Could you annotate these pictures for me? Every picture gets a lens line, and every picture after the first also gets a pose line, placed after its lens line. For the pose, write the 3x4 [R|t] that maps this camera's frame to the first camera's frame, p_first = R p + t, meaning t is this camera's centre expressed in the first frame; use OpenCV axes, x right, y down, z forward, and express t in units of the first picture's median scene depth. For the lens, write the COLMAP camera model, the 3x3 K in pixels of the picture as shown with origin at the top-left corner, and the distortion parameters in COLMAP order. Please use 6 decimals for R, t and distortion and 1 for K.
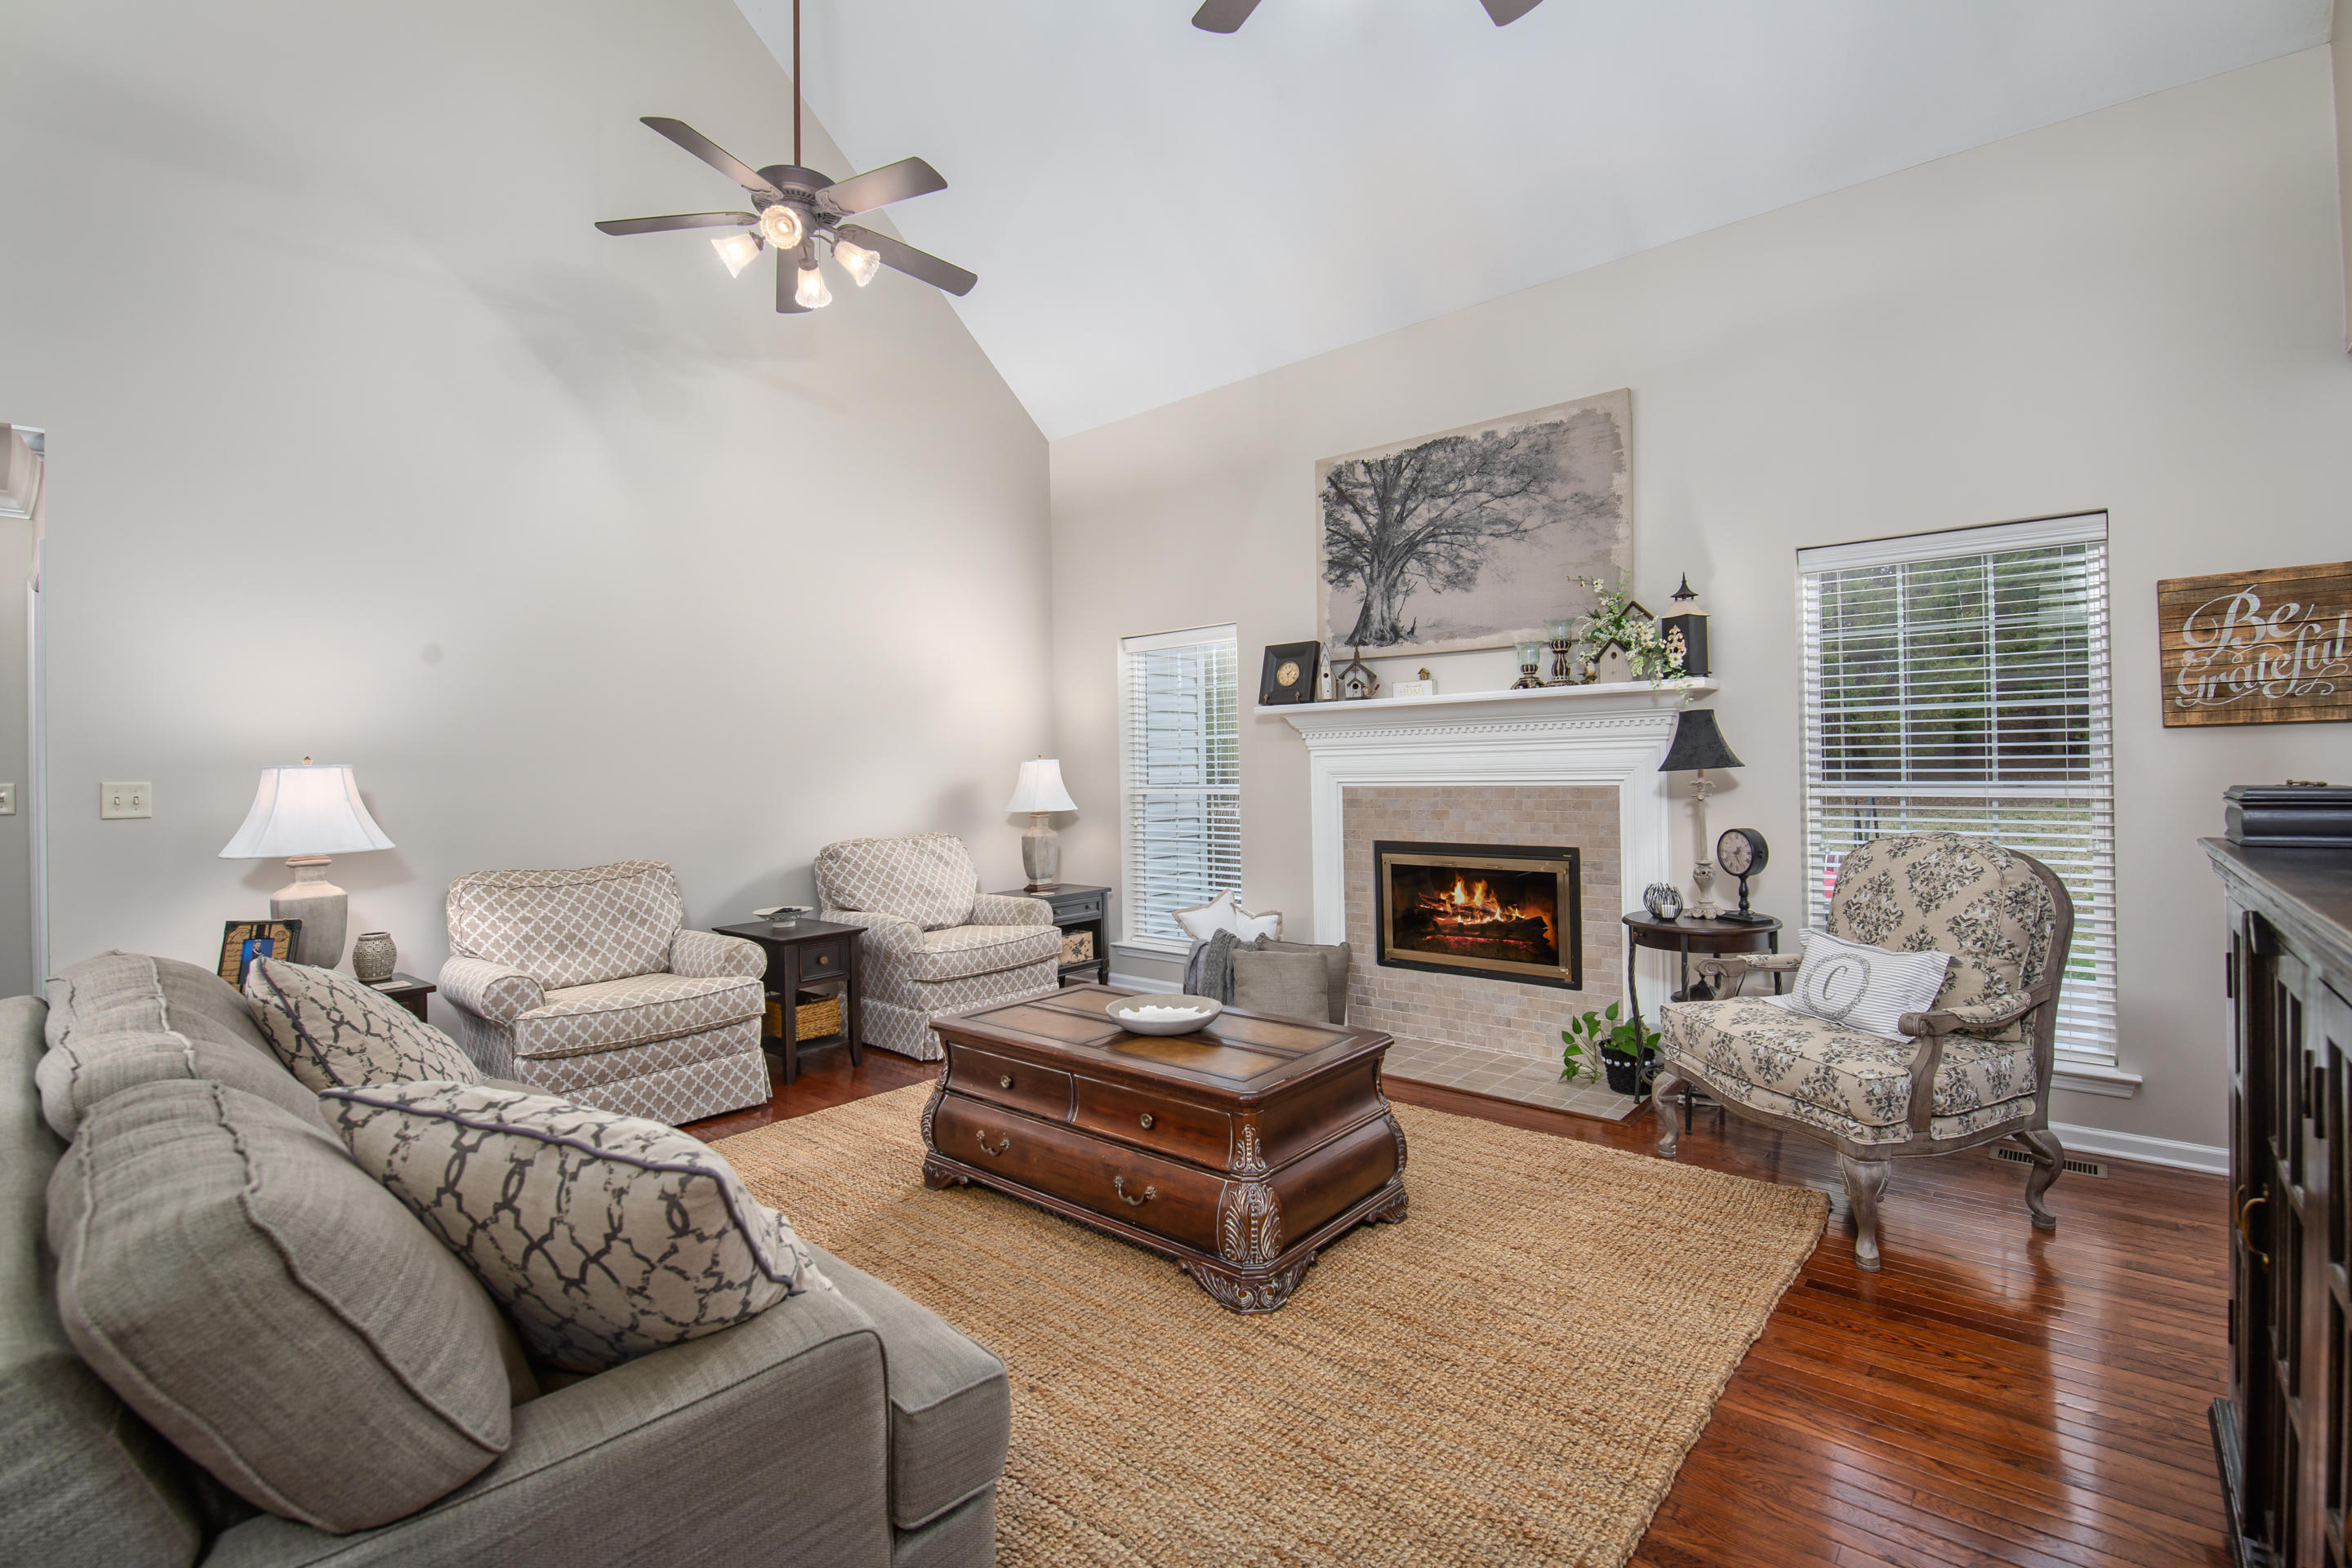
lens RADIAL K [[1021.1, 0, 1237.4], [0, 1021.1, 759.8], [0, 0, 1]] dist [-0.000680, 0.000089]
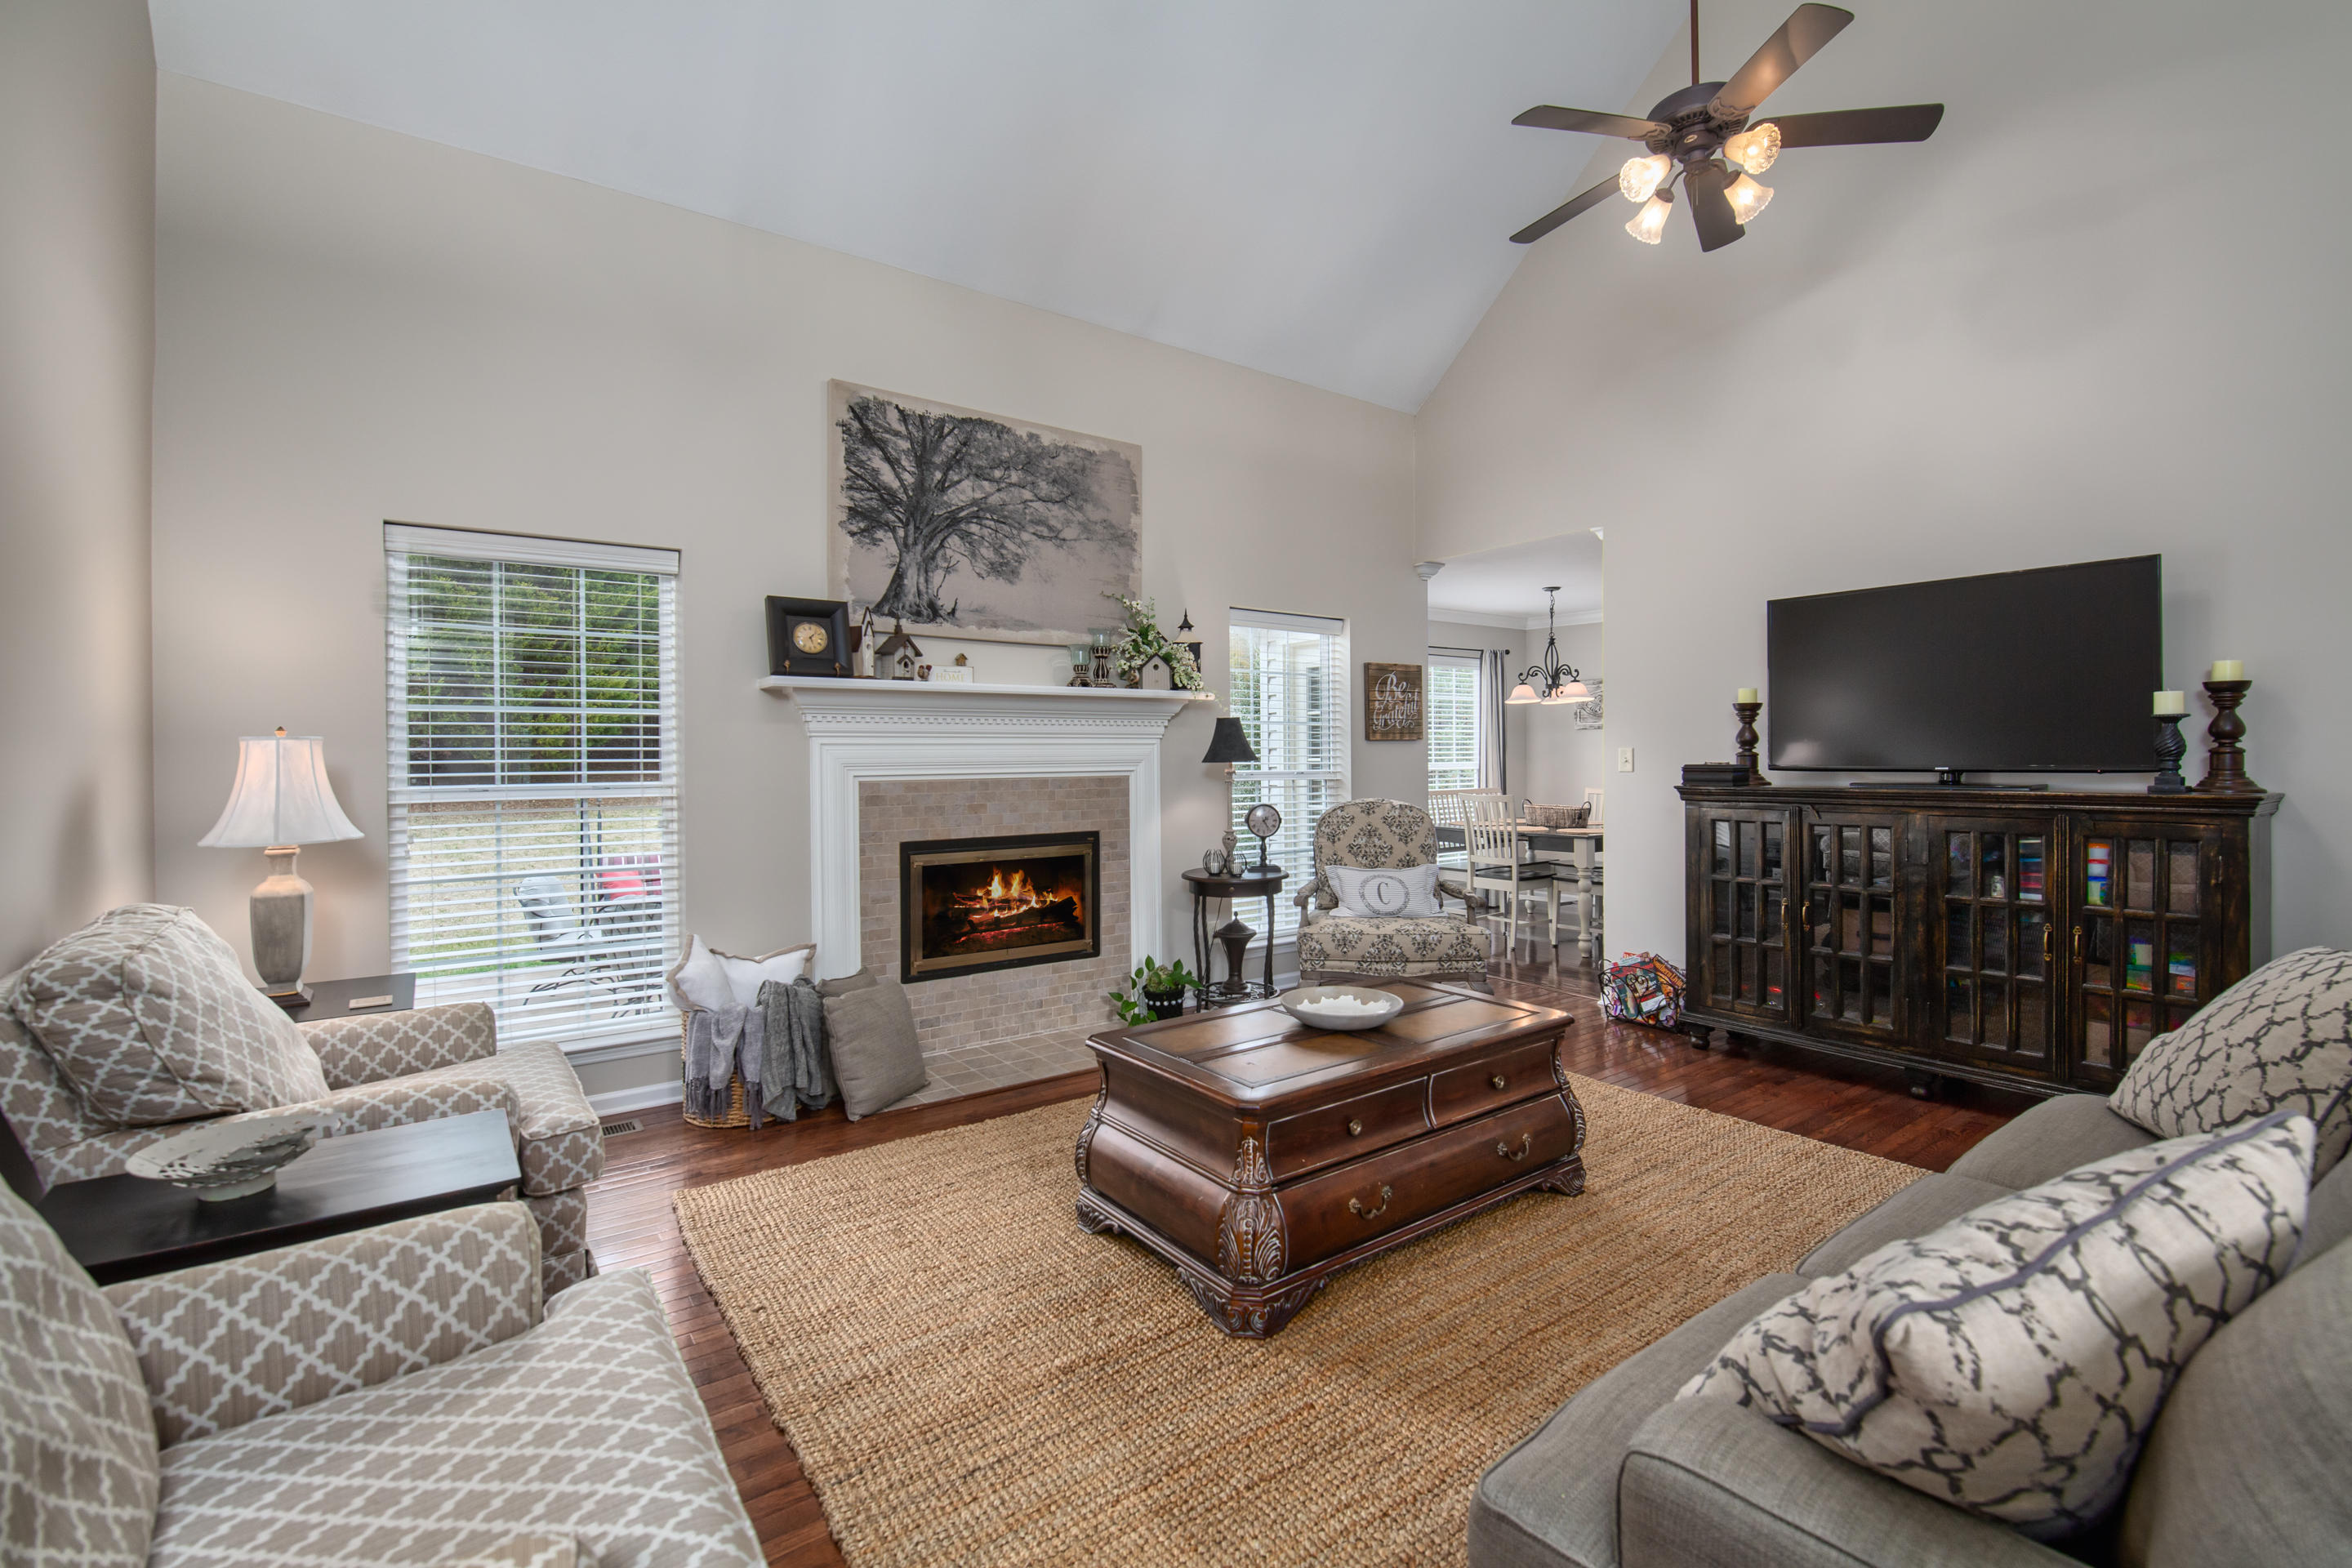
lens RADIAL K [[1021.1, 0, 1206.4], [0, 1021.1, 757.3], [0, 0, 1]] dist [-0.000680, 0.000089]
pose [[0.255361, 0.012691, 0.966763, -0.666856], [-0.005301, 0.999917, -0.011726, 0.015660], [-0.966831, -0.002130, 0.255407, 0.539768]]
